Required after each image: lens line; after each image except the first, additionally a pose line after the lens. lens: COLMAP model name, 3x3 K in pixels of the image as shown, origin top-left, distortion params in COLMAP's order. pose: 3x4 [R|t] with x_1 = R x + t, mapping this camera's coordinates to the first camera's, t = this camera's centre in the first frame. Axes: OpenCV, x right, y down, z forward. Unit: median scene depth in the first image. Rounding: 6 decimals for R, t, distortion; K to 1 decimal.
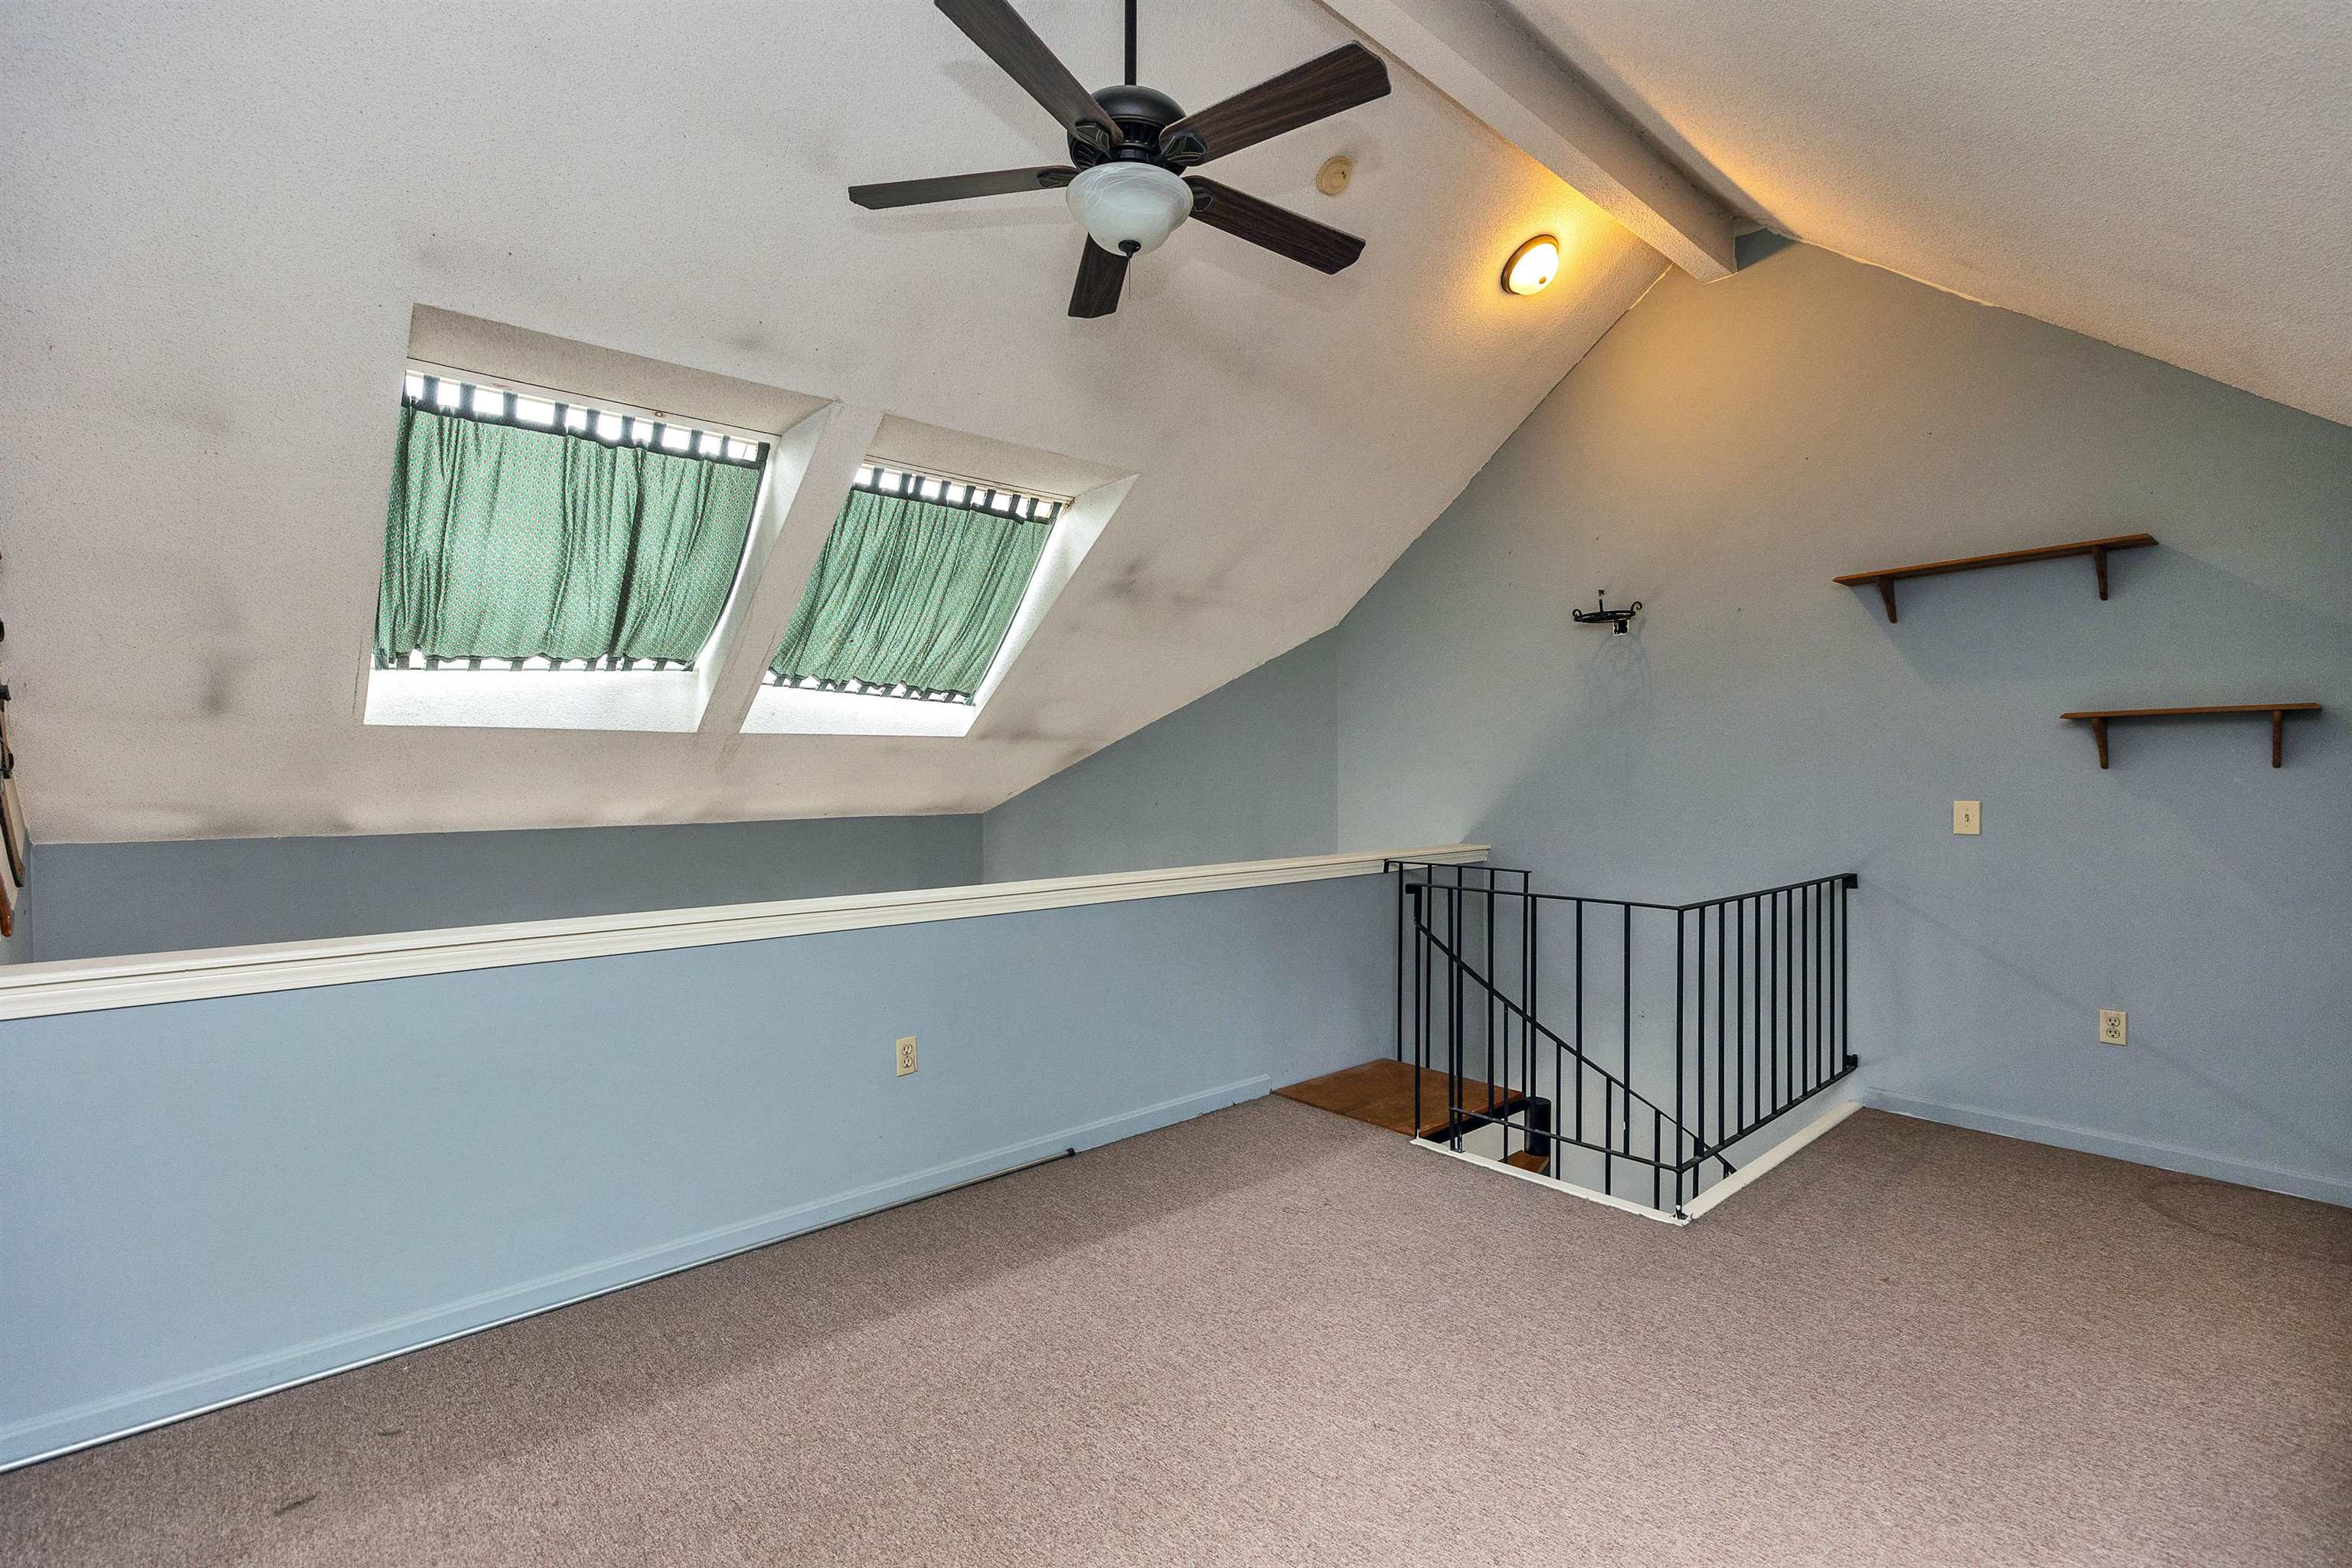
lens RADIAL K [[1067.1, 0, 1179.6], [0, 1067.1, 777.2], [0, 0, 1]] dist [0.004419, -0.000126]
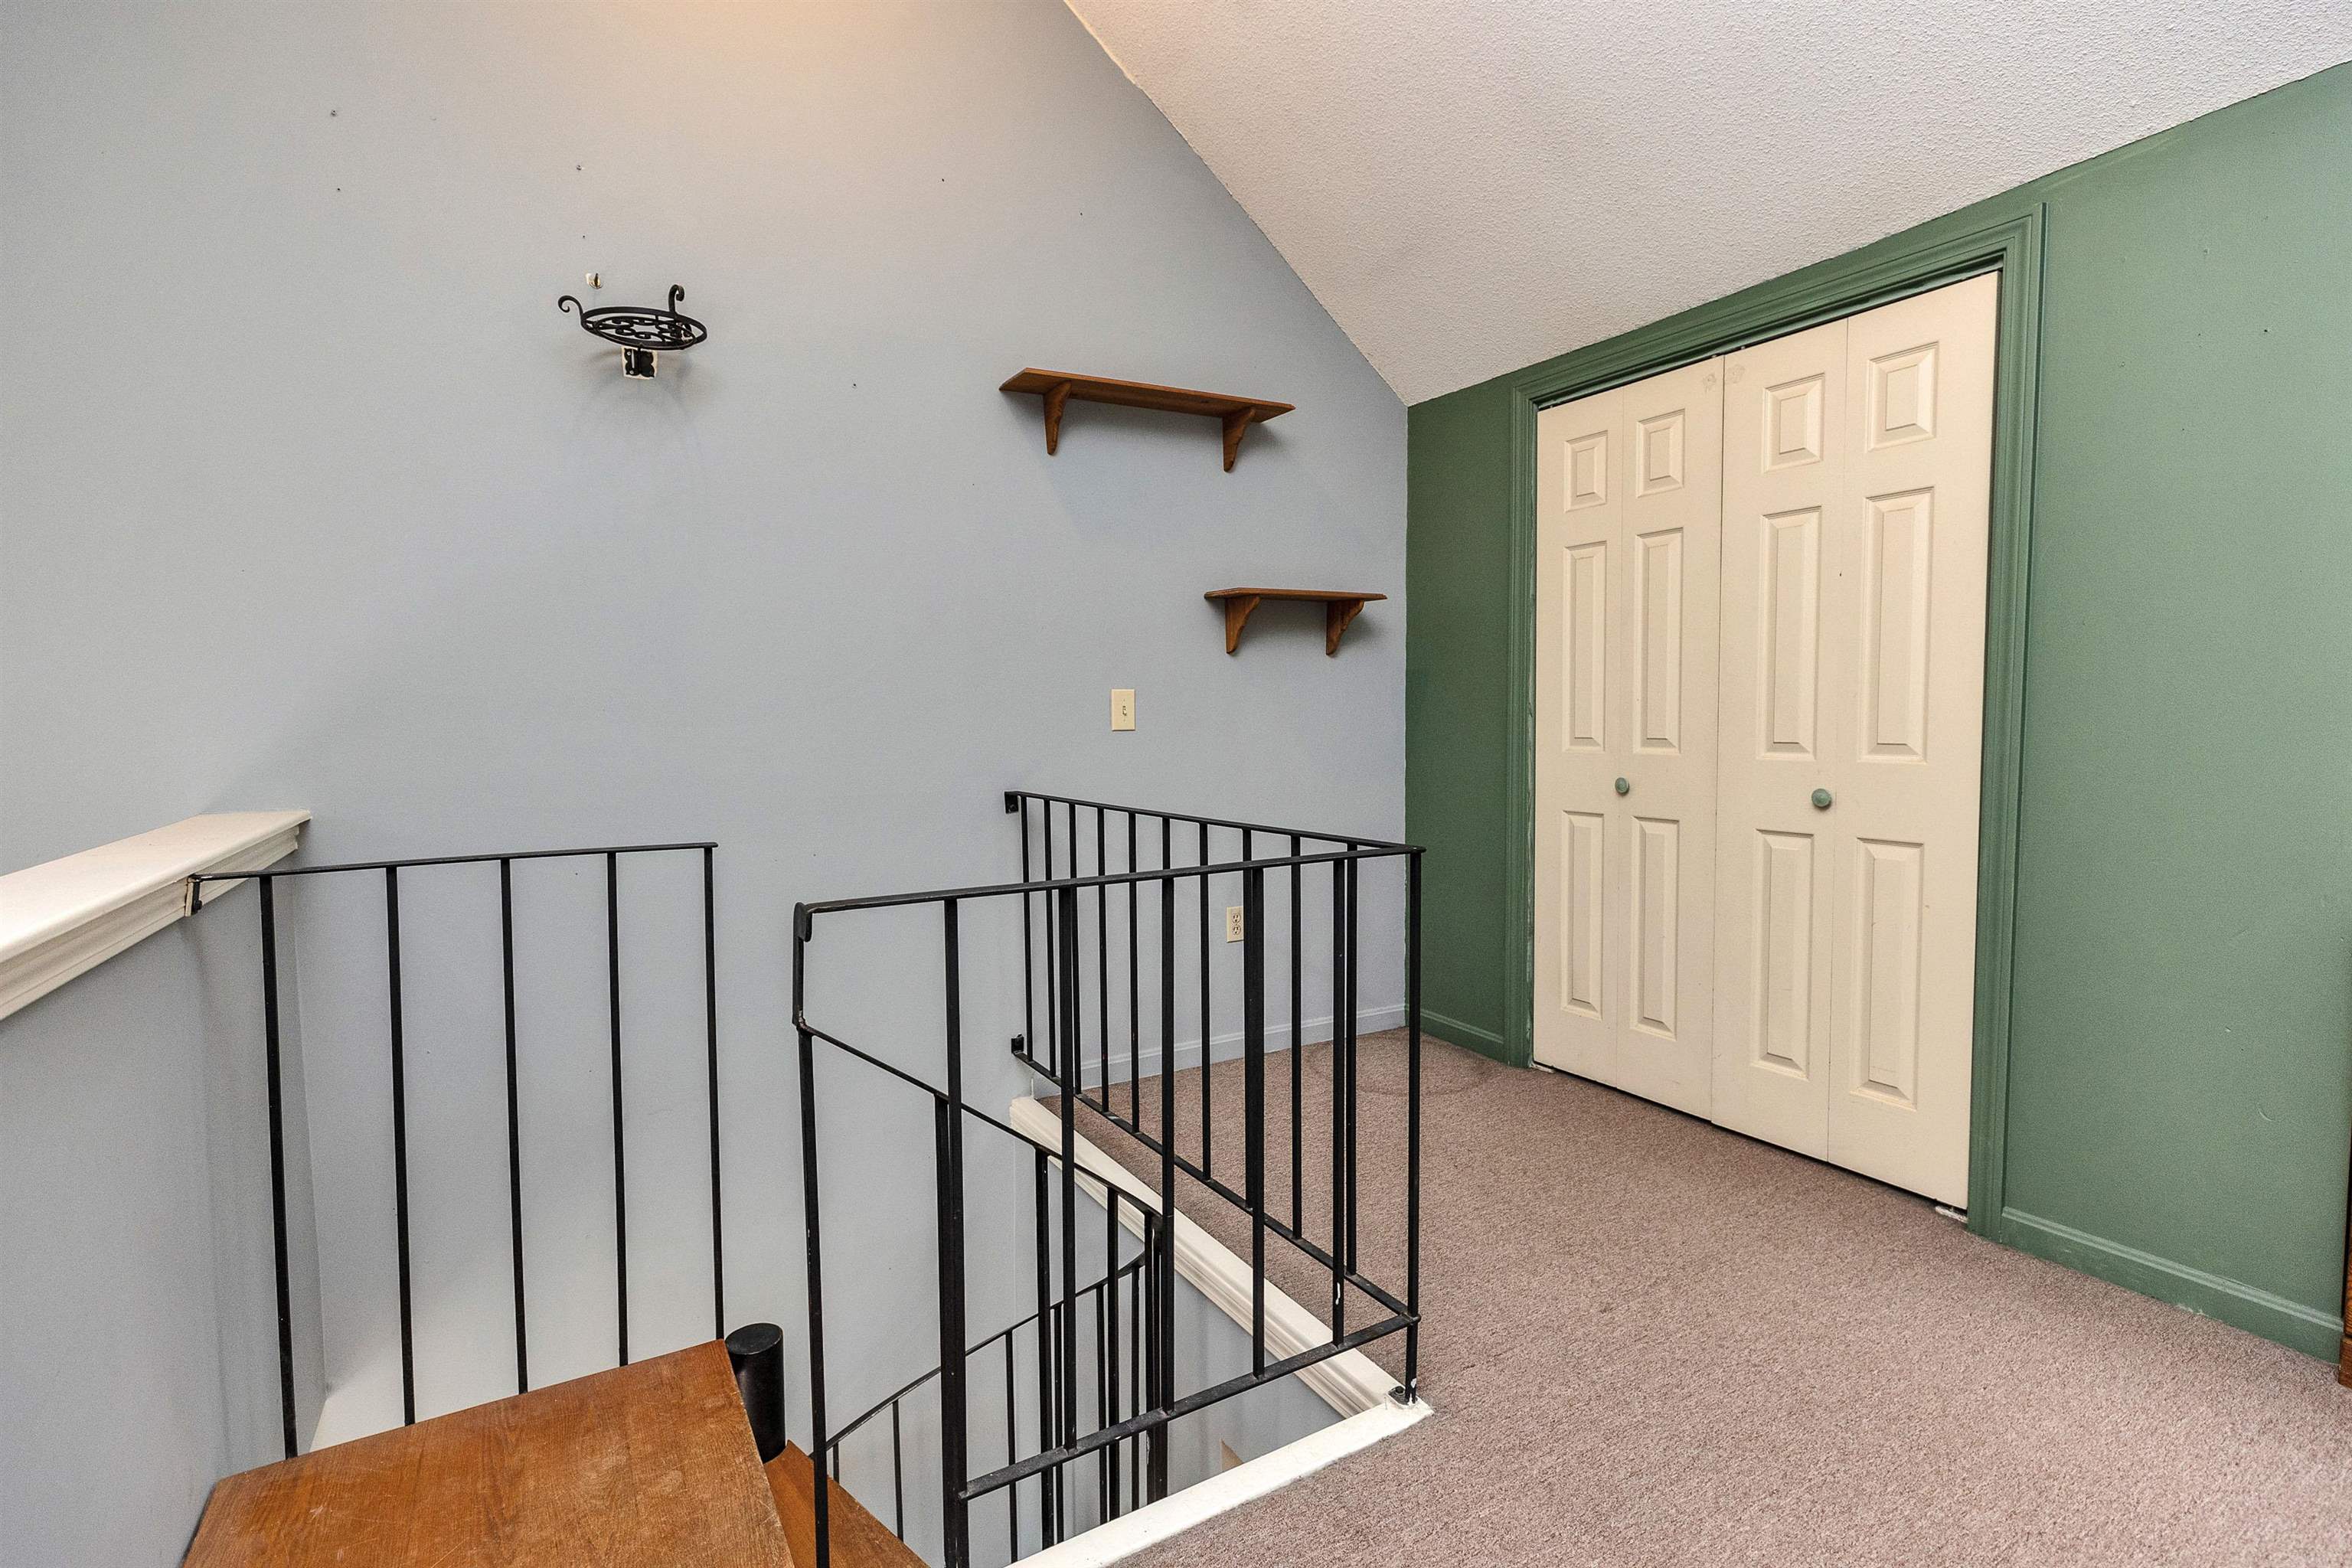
lens RADIAL K [[1067.1, 0, 1167.0], [0, 1067.1, 796.5], [0, 0, 1]] dist [0.004419, -0.000126]
pose [[0.222117, -0.080255, 0.971712, -0.067267], [0.015072, 0.996770, 0.078879, 0.042598], [-0.974904, -0.002875, 0.222609, 0.835765]]
